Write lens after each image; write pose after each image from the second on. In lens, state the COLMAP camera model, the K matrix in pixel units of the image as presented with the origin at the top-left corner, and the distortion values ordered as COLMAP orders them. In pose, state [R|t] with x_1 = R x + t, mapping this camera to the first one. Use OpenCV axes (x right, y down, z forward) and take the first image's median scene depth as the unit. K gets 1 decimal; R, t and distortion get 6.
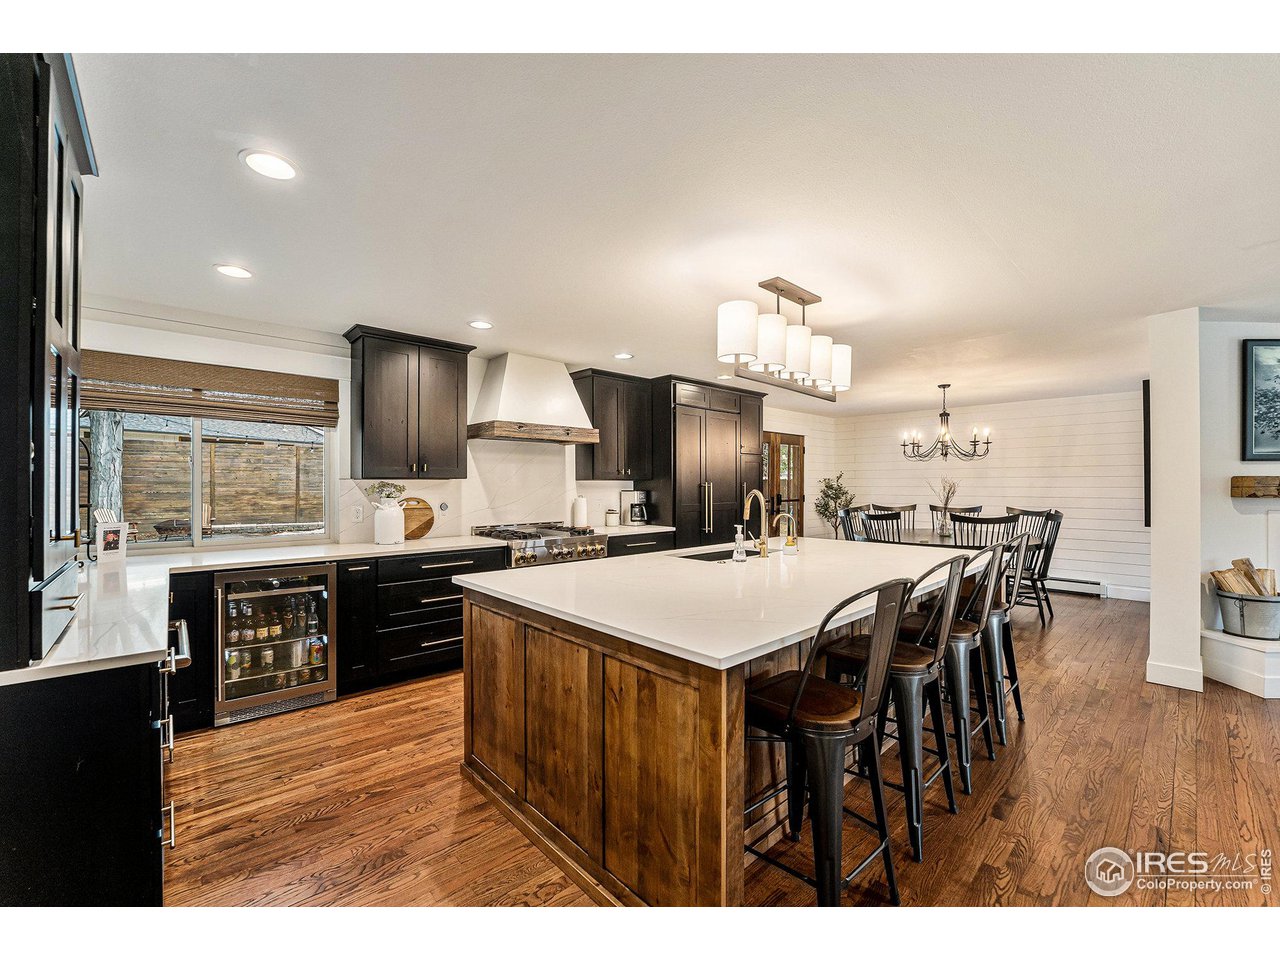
lens RADIAL K [[530.5, 0, 637.7], [0, 530.5, 483.2], [0, 0, 1]] dist [-0.019056, 0.000453]
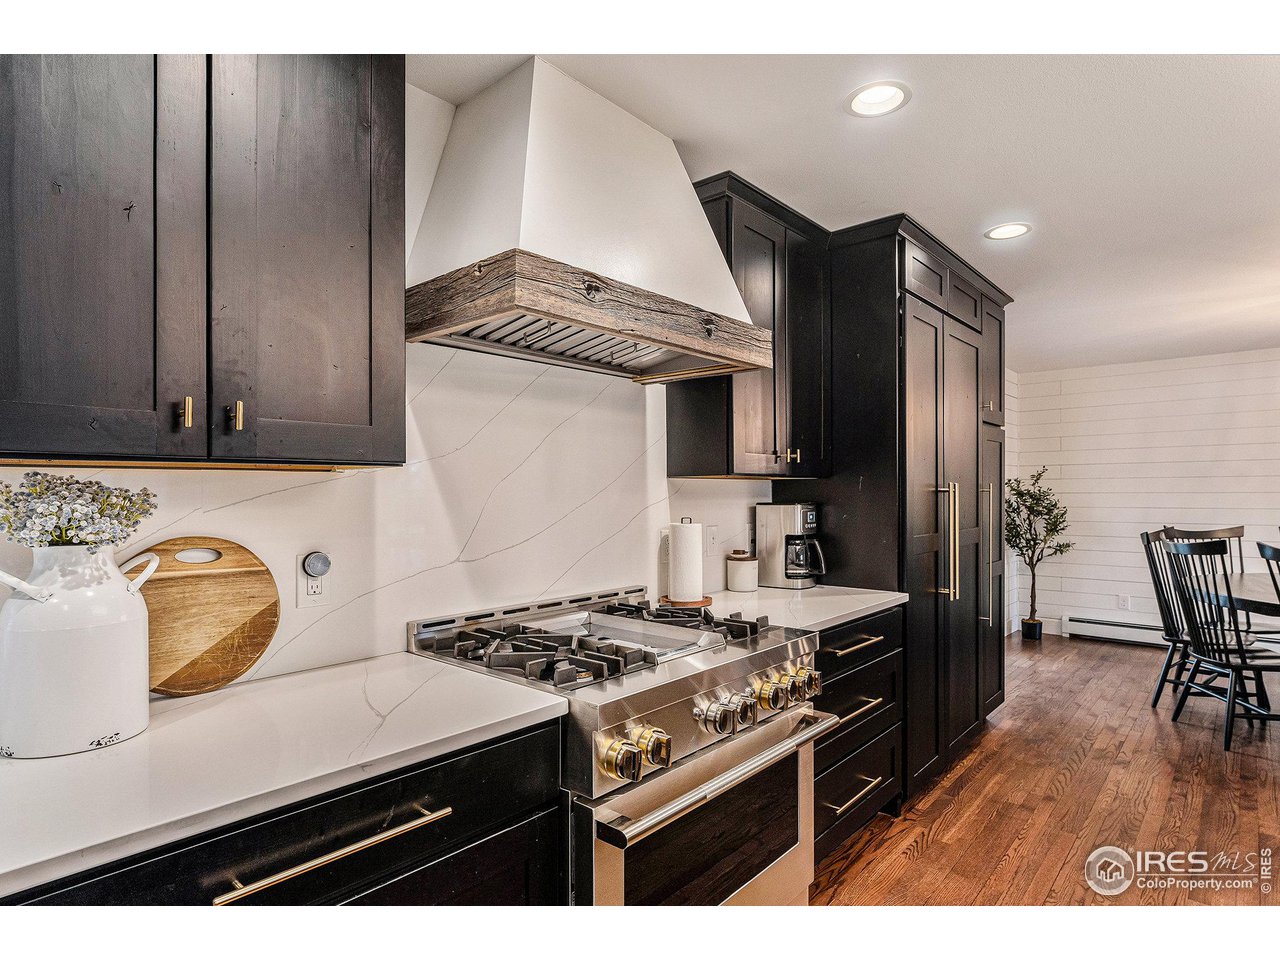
lens RADIAL K [[700.2, 0, 645.9], [0, 700.2, 491.6], [0, 0, 1]] dist [0.000414, 0.000934]
pose [[0.993117, -0.004073, 0.117057, -0.199689], [0.003877, 0.999991, 0.001898, 0.004105], [-0.117064, -0.001431, 0.993123, 0.517248]]
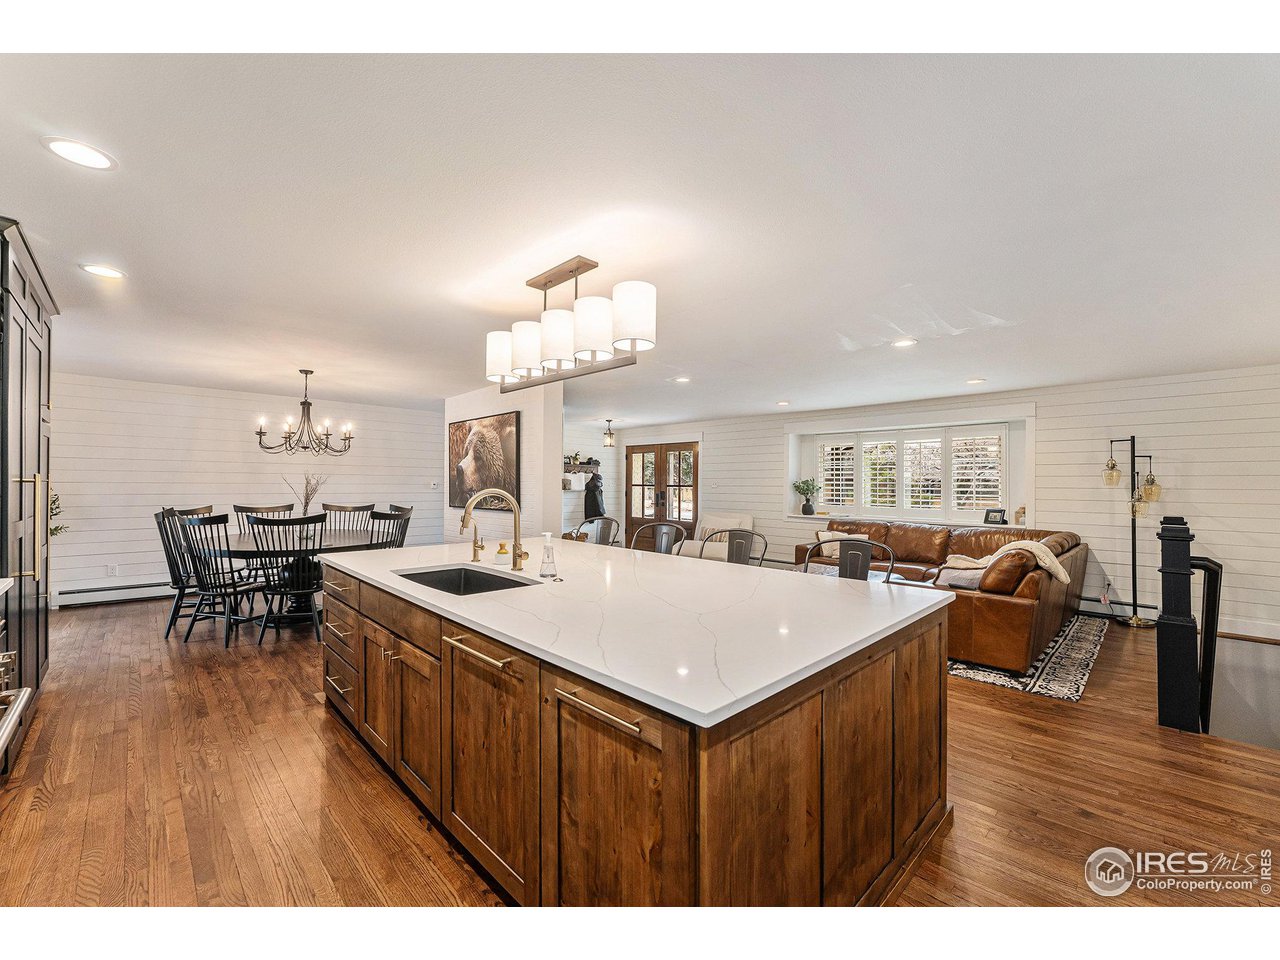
lens RADIAL K [[530.5, 0, 638.5], [0, 530.5, 479.5], [0, 0, 1]] dist [-0.019056, 0.000453]
pose [[-0.042030, 0.007780, 0.999086, -0.390539], [-0.010054, 0.999916, -0.008209, 0.002175], [-0.999066, -0.010390, -0.041948, 0.535532]]
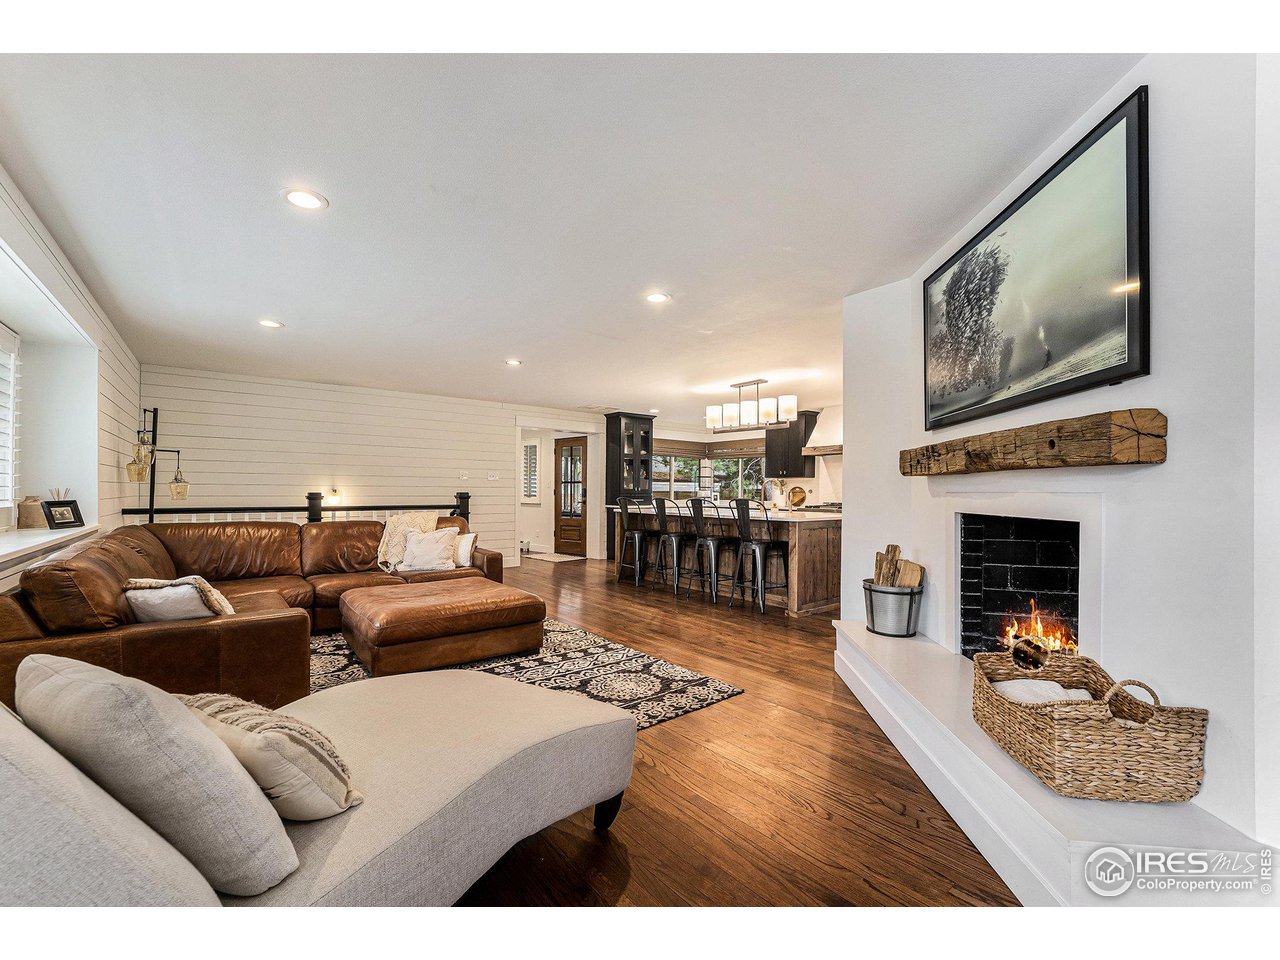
lens RADIAL K [[524.5, 0, 624.2], [0, 524.5, 498.3], [0, 0, 1]] dist [-0.001573, -0.000042]
pose [[-0.086769, 0.013977, -0.996130, 1.430197], [-0.004276, 0.999887, 0.014402, 0.038550], [0.996219, 0.005509, -0.086699, 0.409972]]
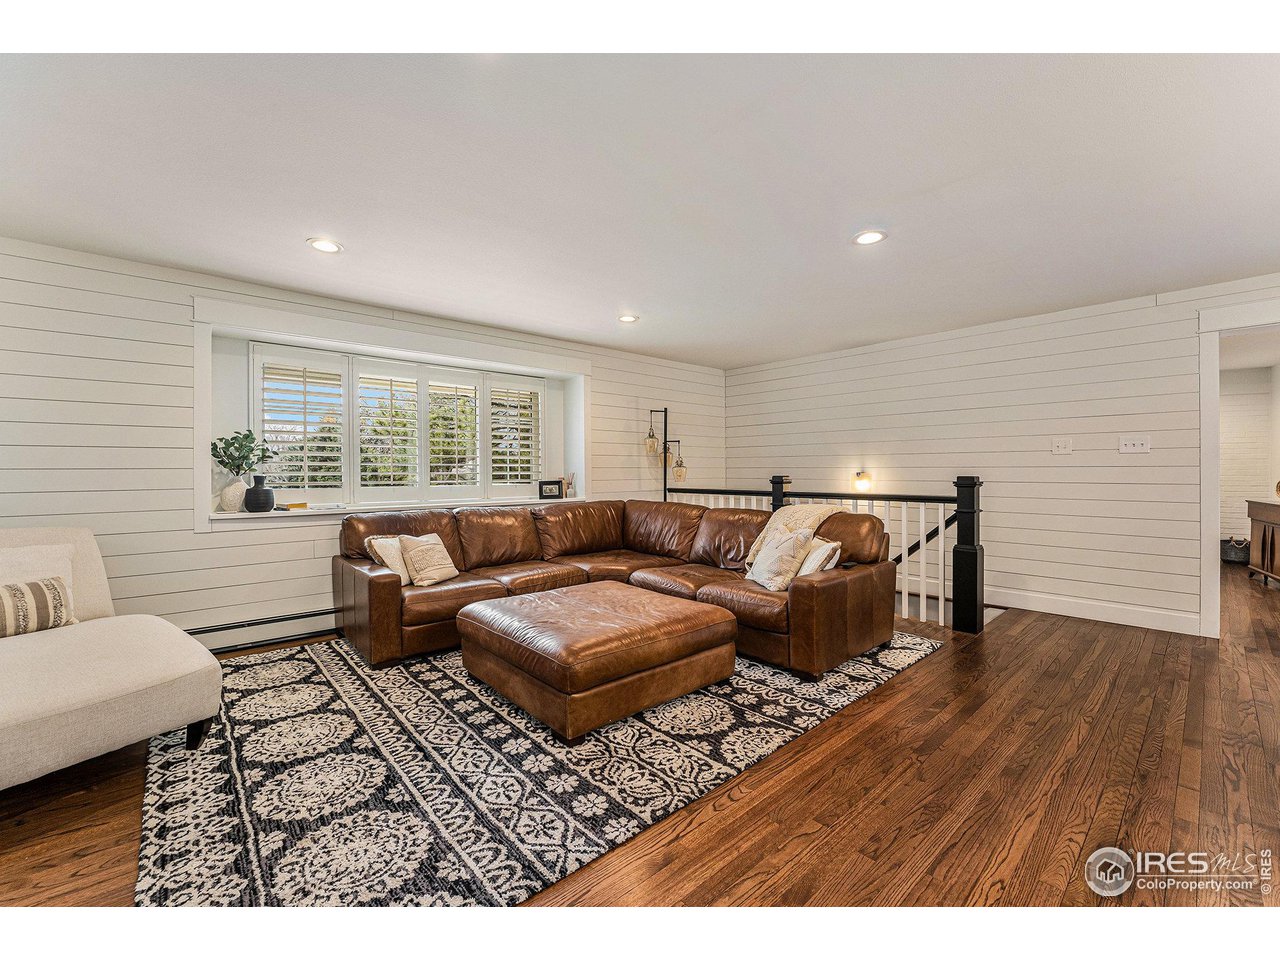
lens RADIAL K [[530.5, 0, 639.3], [0, 530.5, 472.0], [0, 0, 1]] dist [-0.019056, 0.000453]
pose [[-0.999998, 0.001147, -0.001745, 0.653423], [0.001144, 0.999997, 0.002131, 0.034792], [0.001748, 0.002129, -0.999996, 0.672237]]
